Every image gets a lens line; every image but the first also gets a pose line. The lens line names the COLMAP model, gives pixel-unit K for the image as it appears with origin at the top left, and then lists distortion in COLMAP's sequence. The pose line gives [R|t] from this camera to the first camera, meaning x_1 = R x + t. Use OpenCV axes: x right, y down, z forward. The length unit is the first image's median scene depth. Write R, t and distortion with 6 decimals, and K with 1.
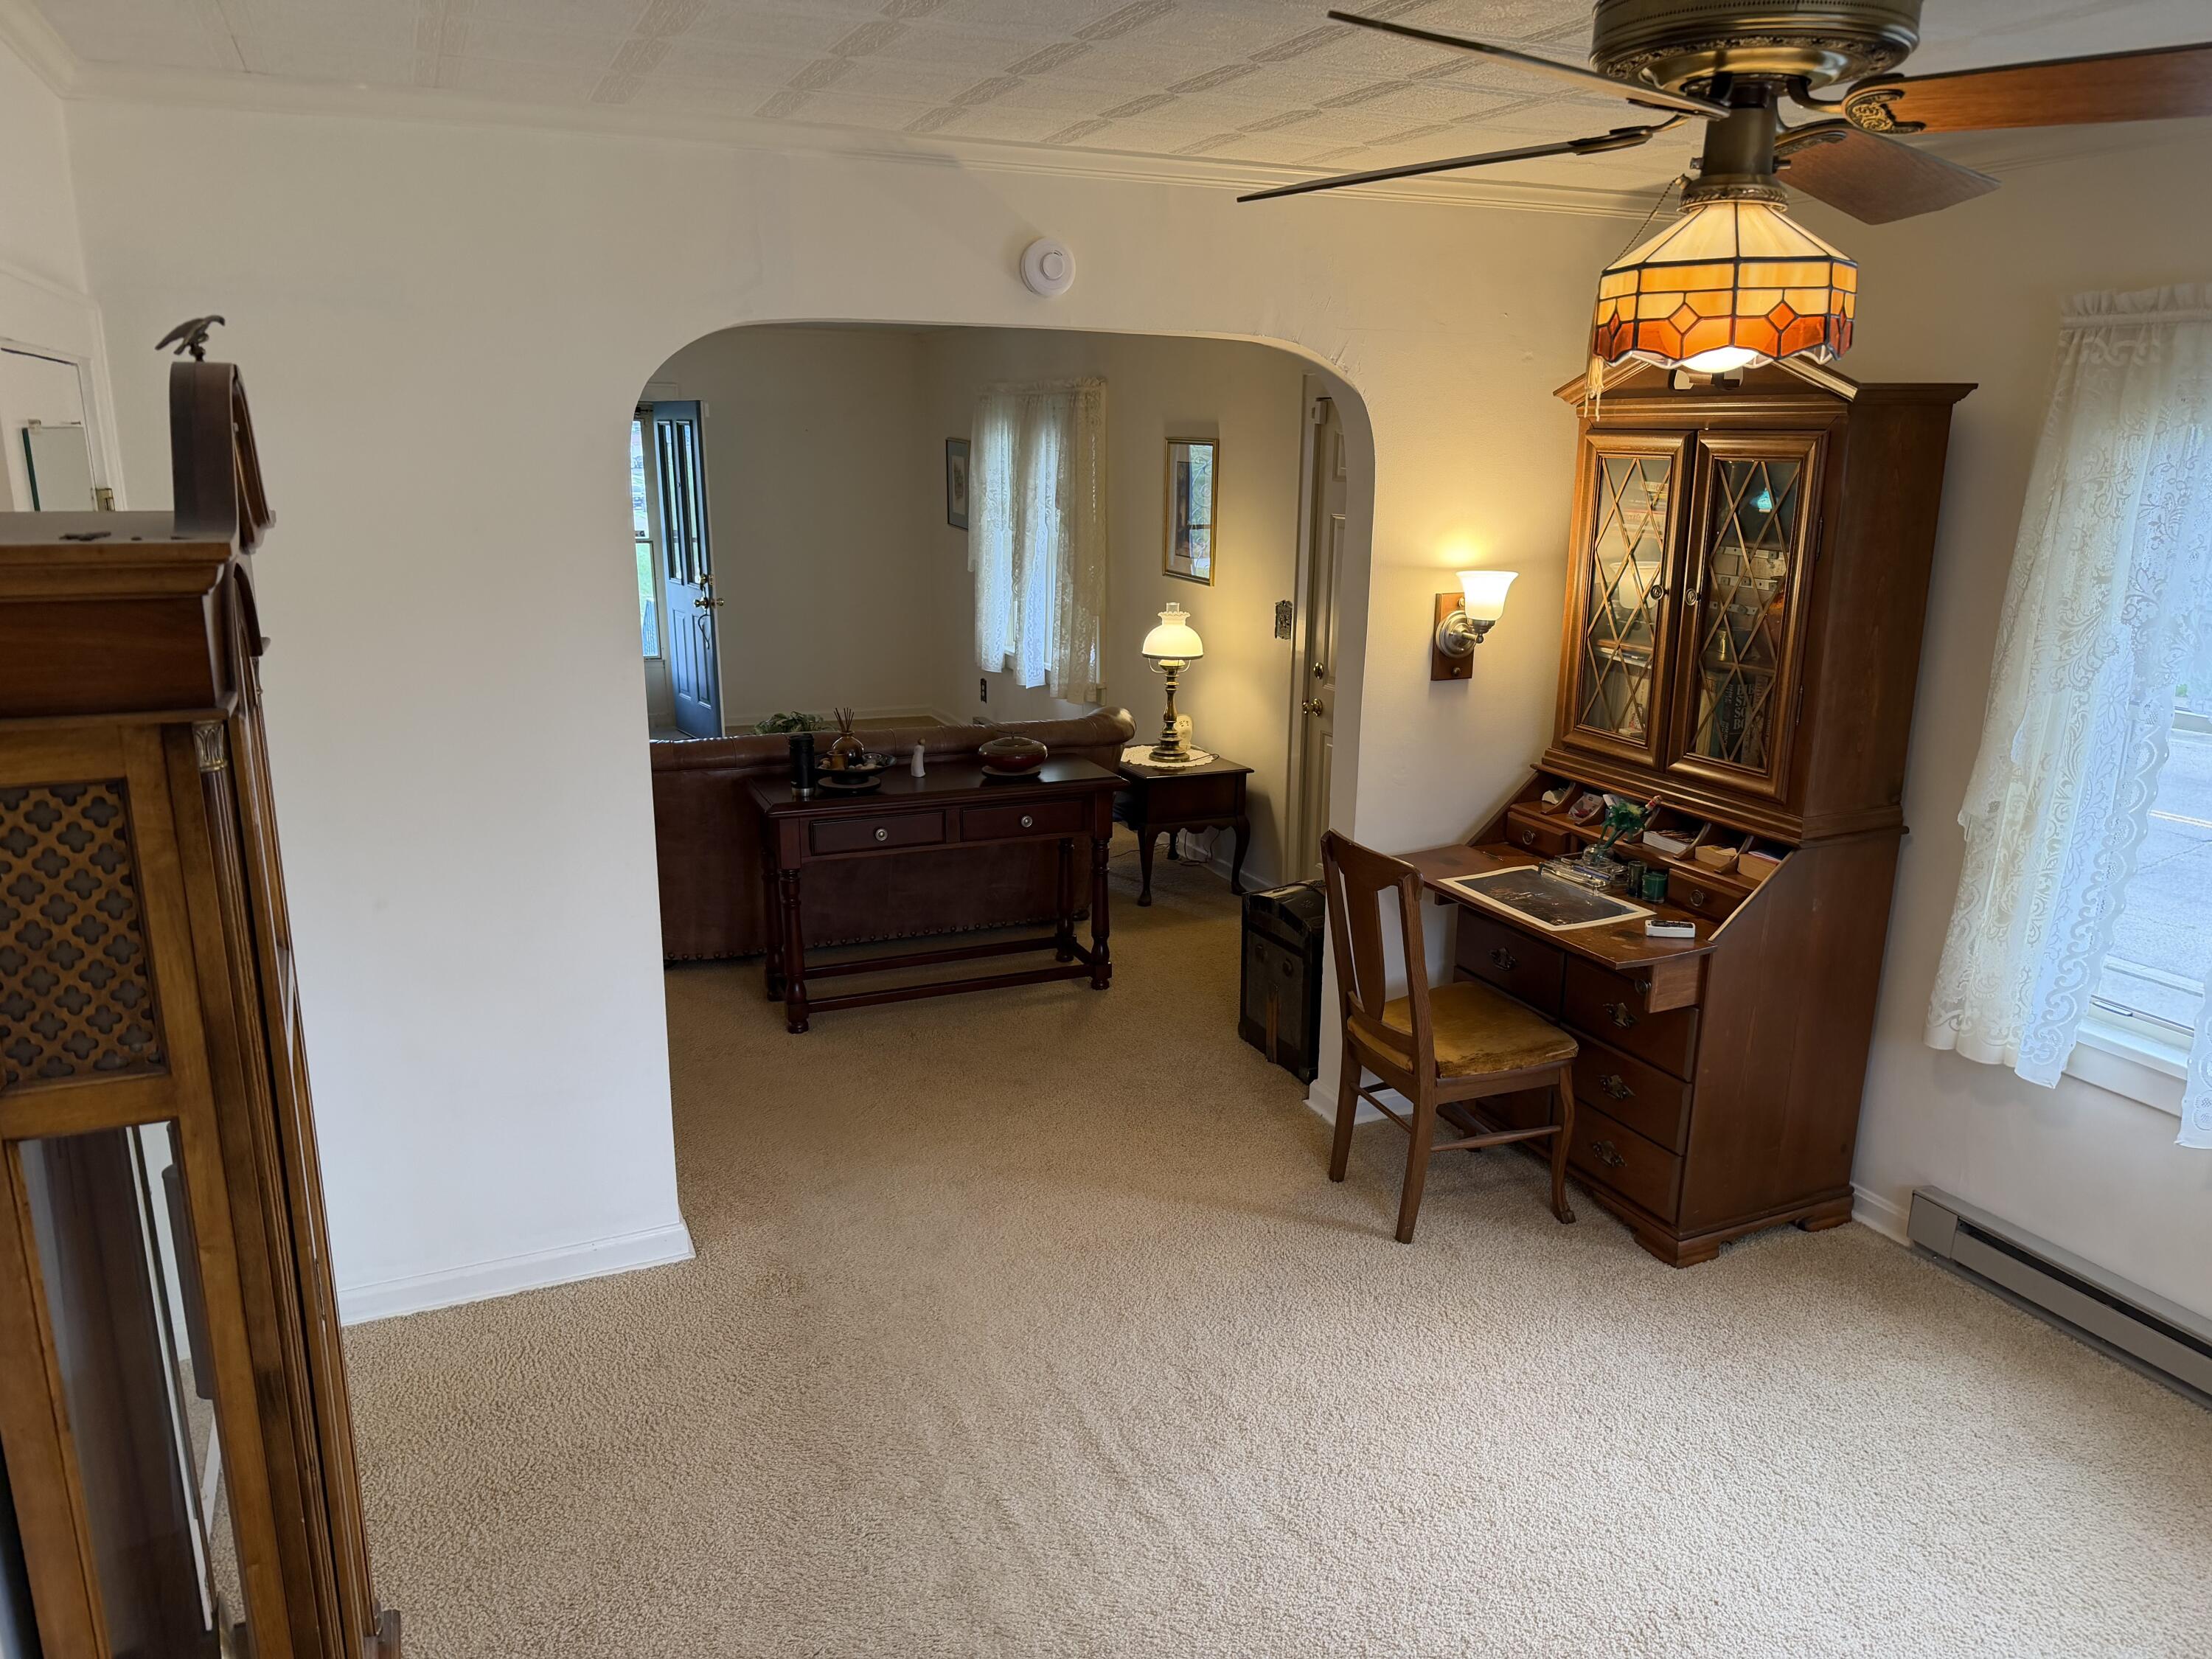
lens RADIAL K [[1540.1, 0, 1098.8], [0, 1540.1, 829.2], [0, 0, 1]] dist [0.119969, -0.153199]
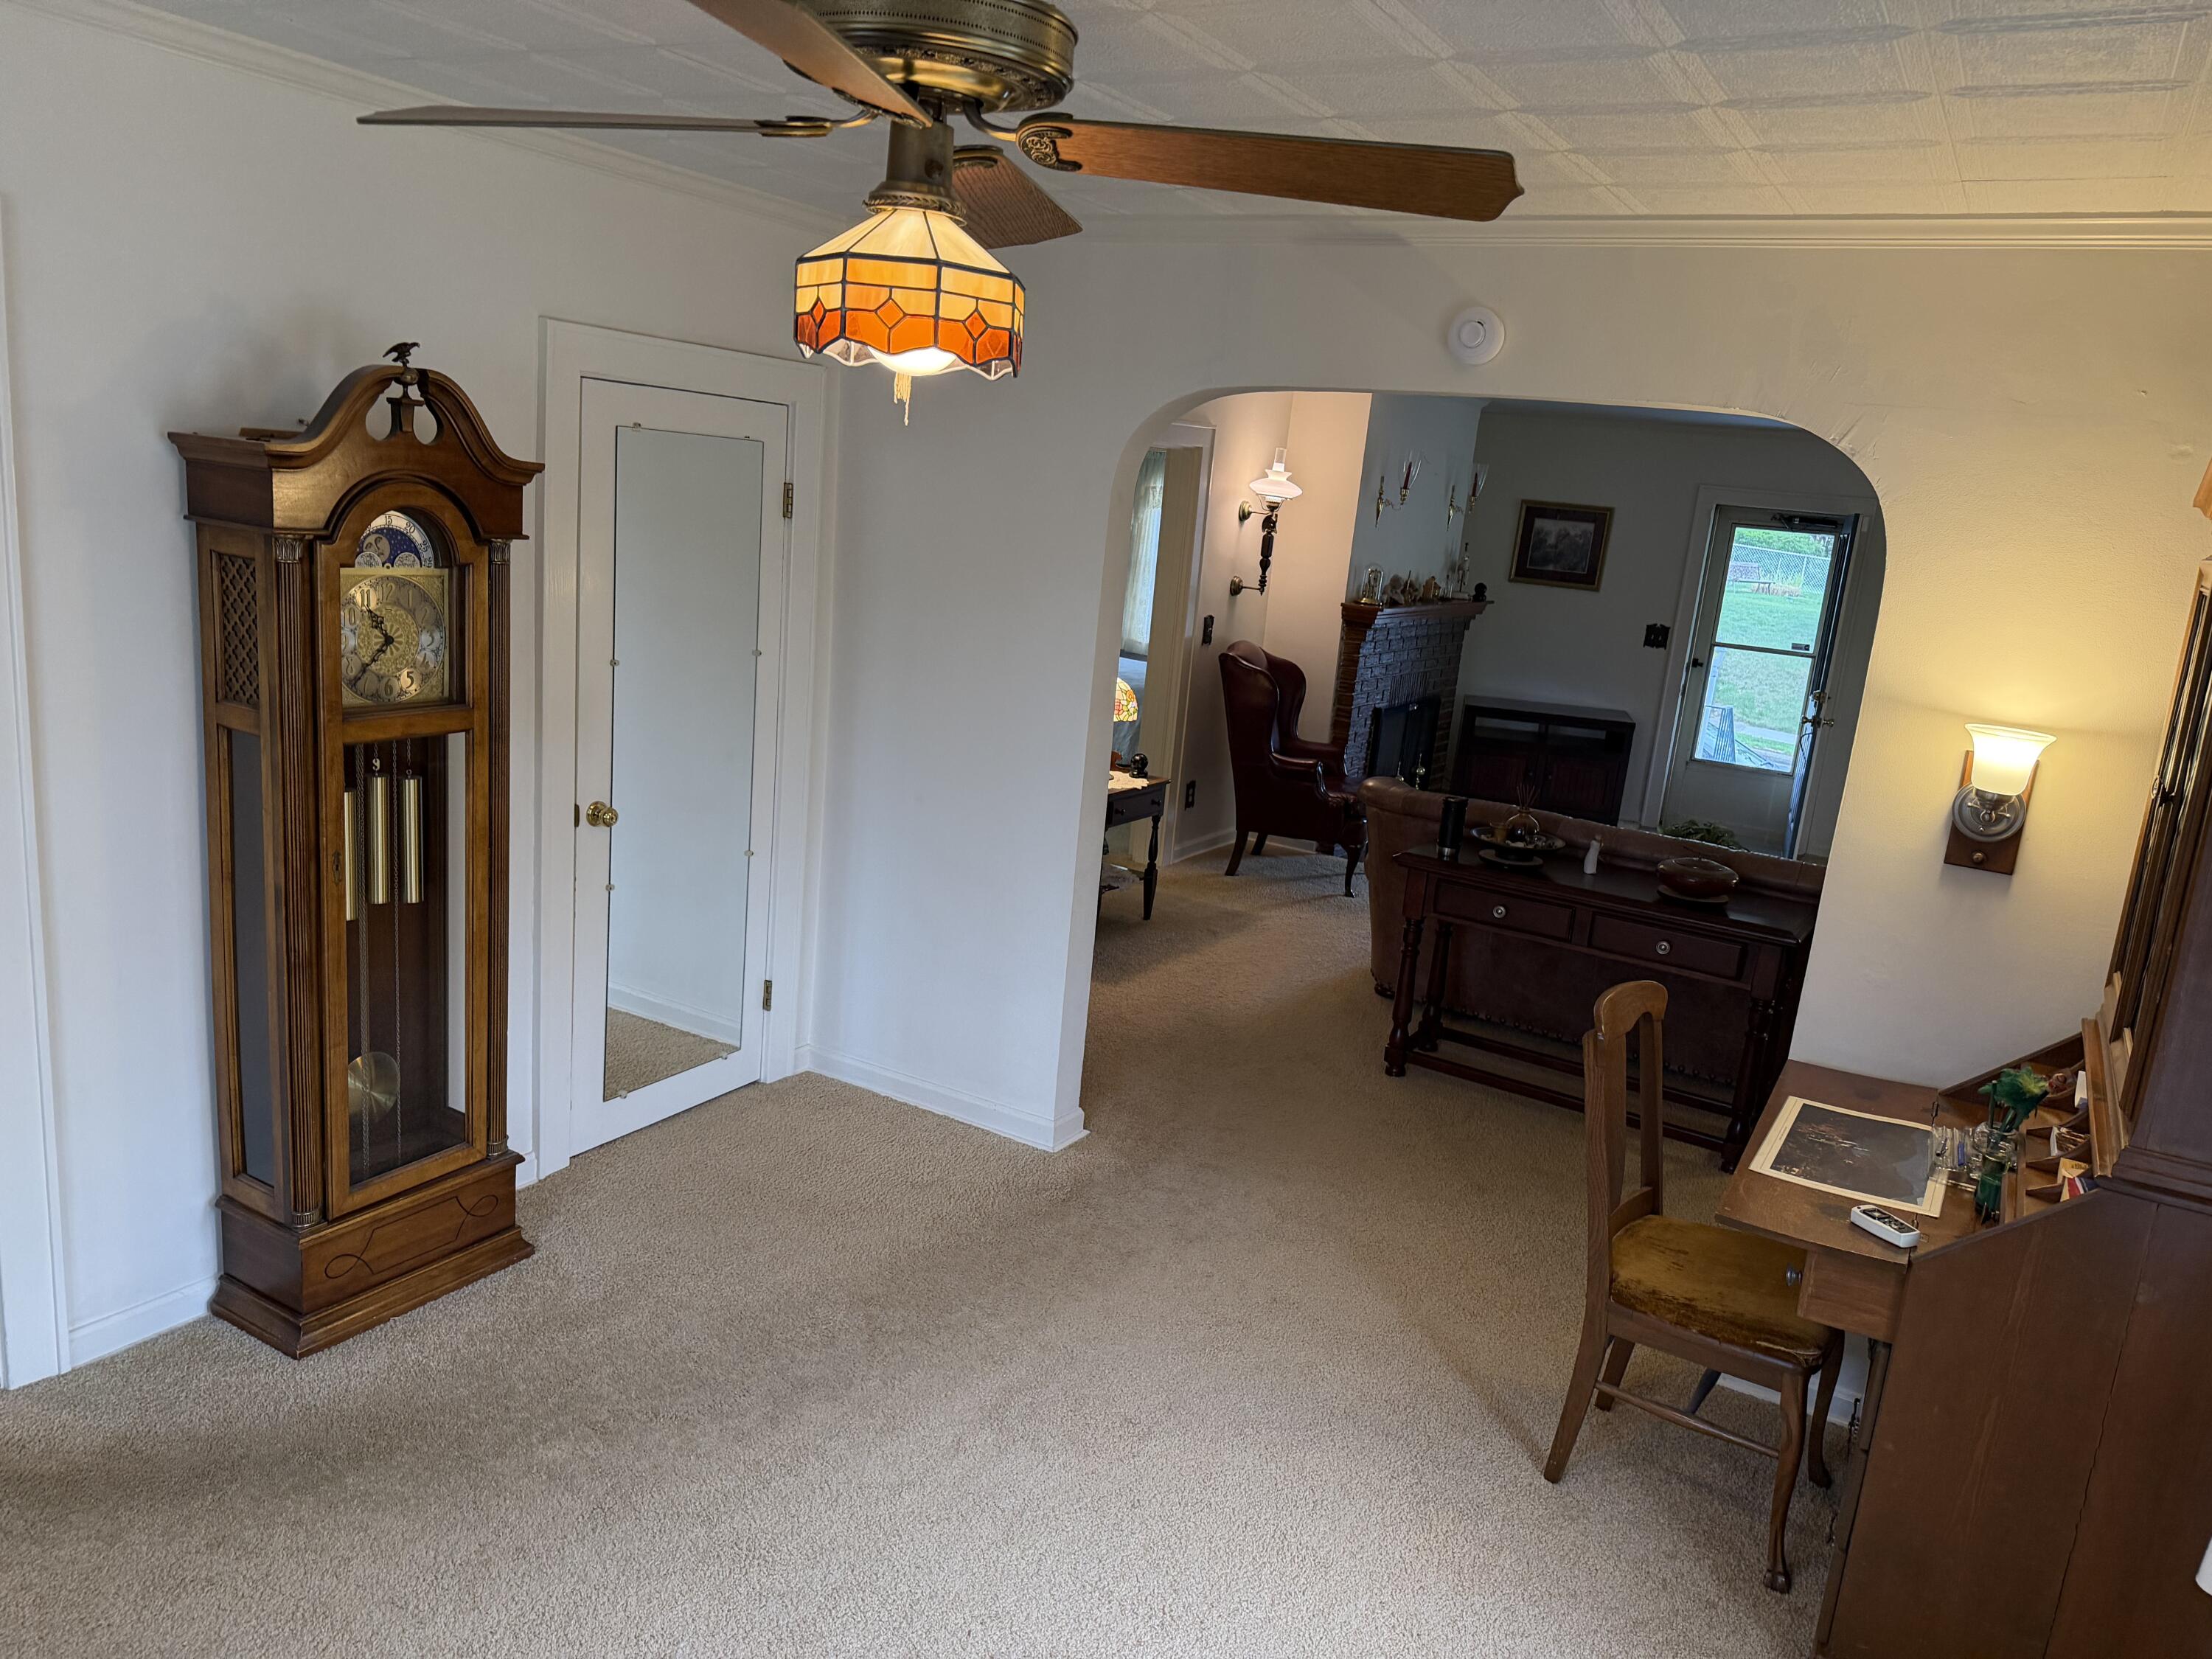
lens RADIAL K [[1540.1, 0, 1098.8], [0, 1540.1, 829.2], [0, 0, 1]] dist [0.119969, -0.153199]
pose [[0.585893, 0.221879, -0.779422, 0.619936], [-0.281151, 0.957704, 0.061289, -0.047211], [0.760055, 0.183226, 0.623494, 0.229864]]
